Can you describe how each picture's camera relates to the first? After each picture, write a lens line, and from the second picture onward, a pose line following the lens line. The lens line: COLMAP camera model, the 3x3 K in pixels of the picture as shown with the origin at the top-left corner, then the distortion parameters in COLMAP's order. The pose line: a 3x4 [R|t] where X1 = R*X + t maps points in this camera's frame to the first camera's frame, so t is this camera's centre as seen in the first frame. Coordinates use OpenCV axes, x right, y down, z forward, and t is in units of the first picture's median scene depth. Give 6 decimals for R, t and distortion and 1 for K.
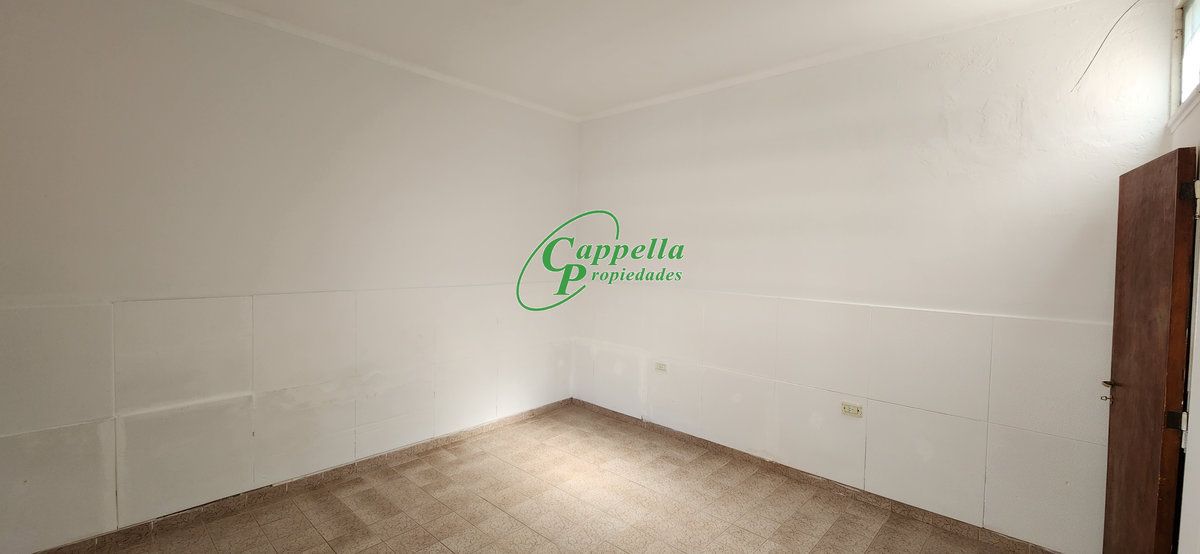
lens RADIAL K [[485.3, 0, 598.7], [0, 485.3, 272.5], [0, 0, 1]] dist [0.002639, -0.001160]
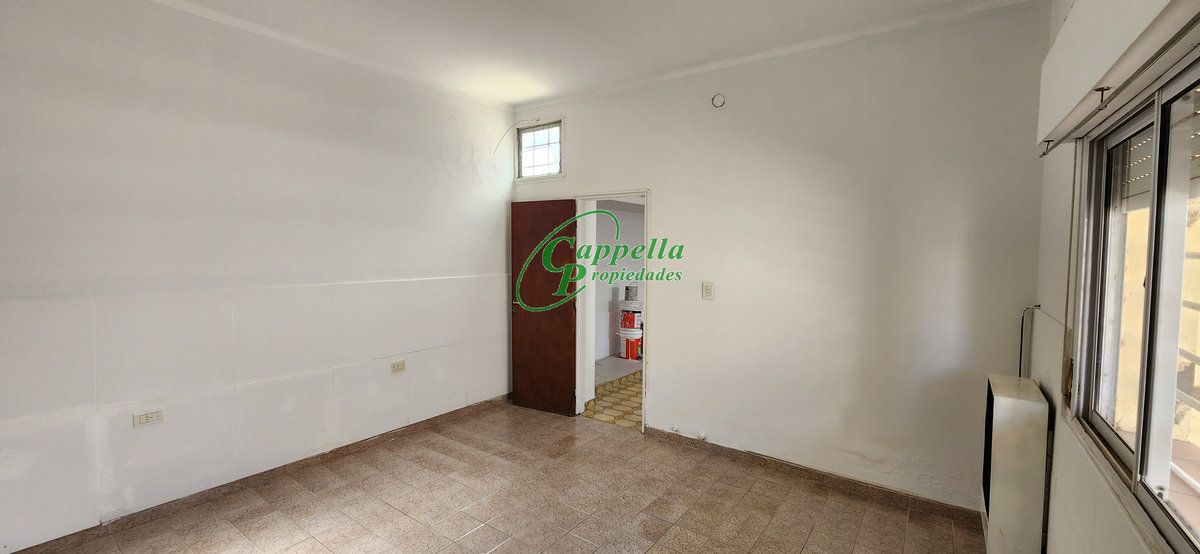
lens RADIAL K [[485.3, 0, 591.2], [0, 485.3, 272.3], [0, 0, 1]] dist [0.002639, -0.001160]
pose [[-0.120501, -0.073765, 0.989969, -0.728111], [0.027723, 0.996596, 0.077633, -0.037291], [-0.992326, 0.036800, -0.118046, 0.642324]]
